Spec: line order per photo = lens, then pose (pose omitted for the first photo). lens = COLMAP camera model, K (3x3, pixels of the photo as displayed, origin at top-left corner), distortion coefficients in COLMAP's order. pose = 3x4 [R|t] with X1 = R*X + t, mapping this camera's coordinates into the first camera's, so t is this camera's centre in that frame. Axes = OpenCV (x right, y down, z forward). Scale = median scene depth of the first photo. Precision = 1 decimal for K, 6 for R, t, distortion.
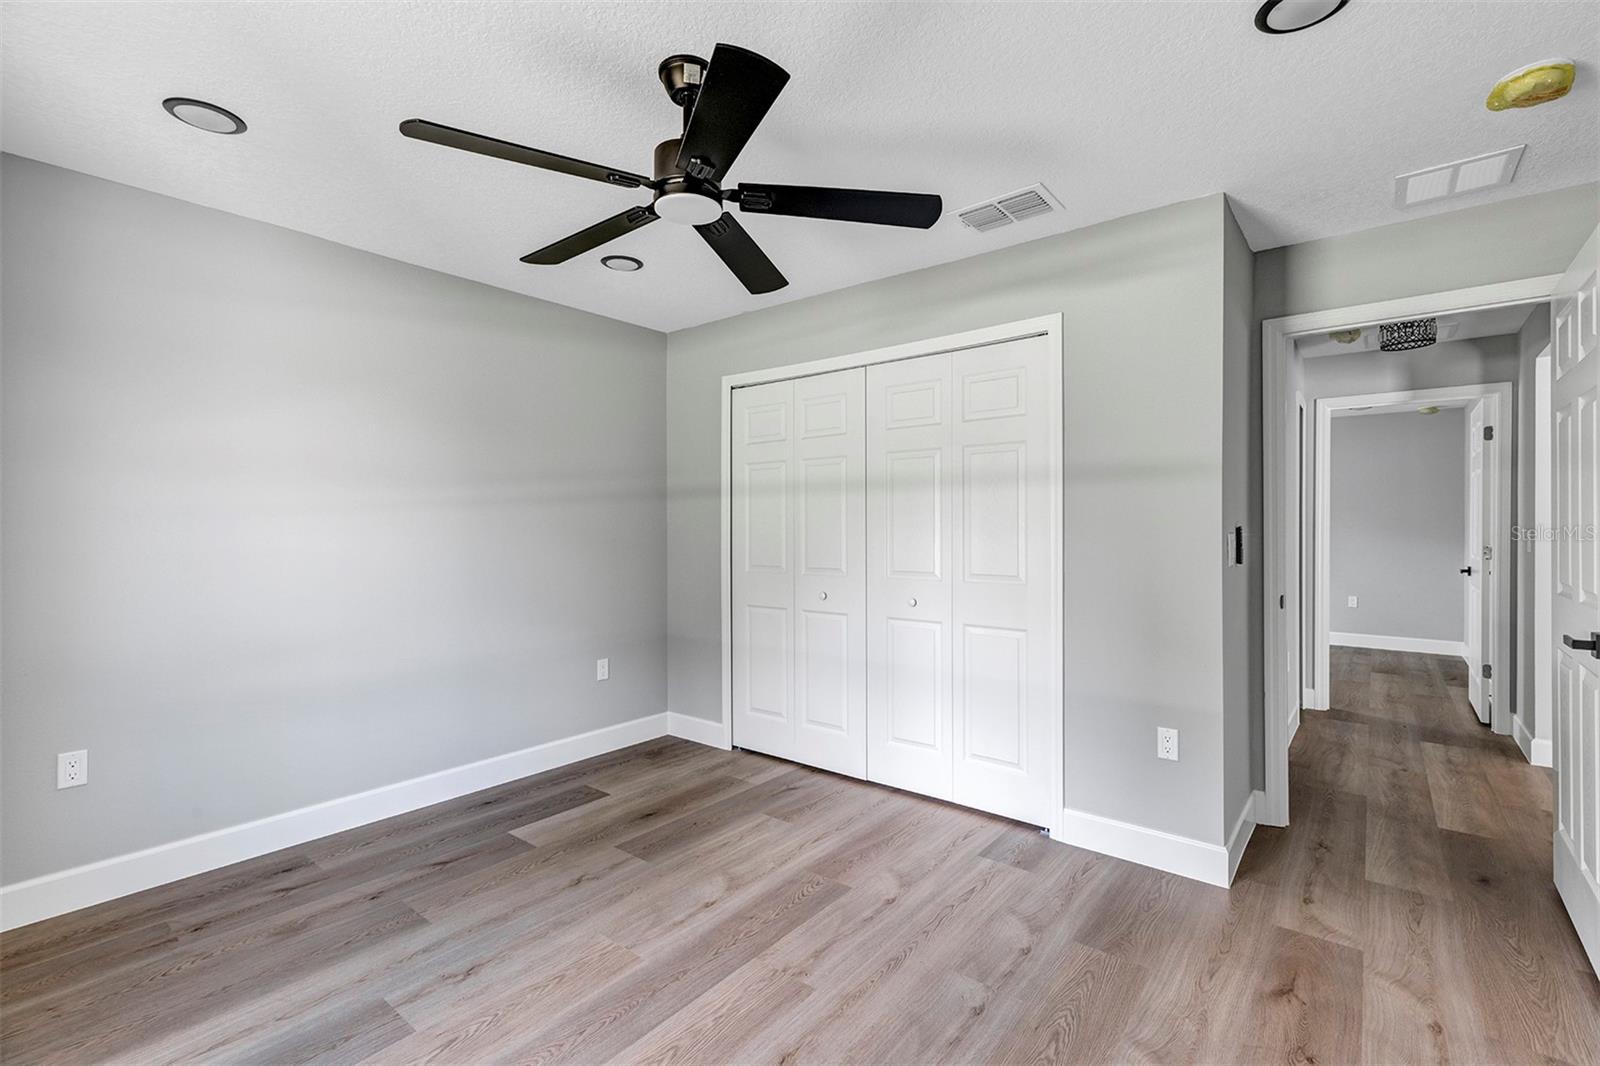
lens RADIAL K [[725.4, 0, 801.2], [0, 725.4, 533.5], [0, 0, 1]] dist [0.006505, -0.000550]
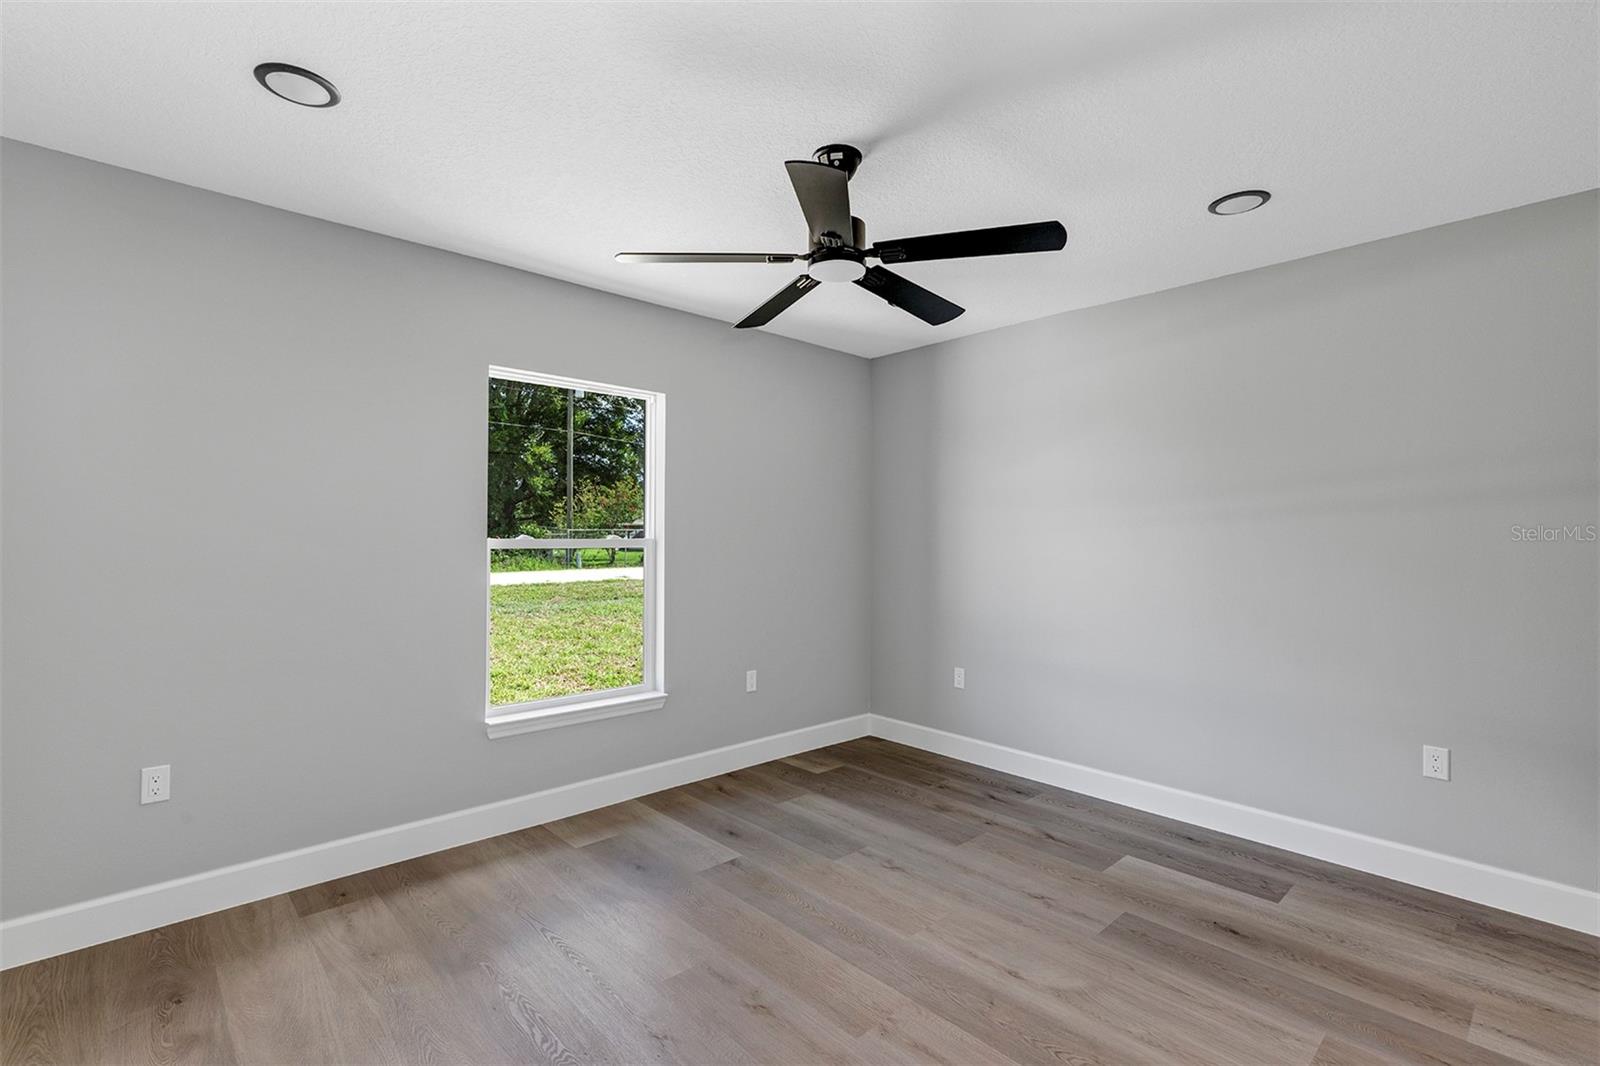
lens RADIAL K [[725.4, 0, 827.4], [0, 725.4, 549.7], [0, 0, 1]] dist [0.006505, -0.000550]
pose [[-0.123474, 0.022192, -0.992100, 0.708276], [-0.018567, 0.999523, 0.024669, -0.033474], [0.992174, 0.021467, -0.123003, 0.777992]]
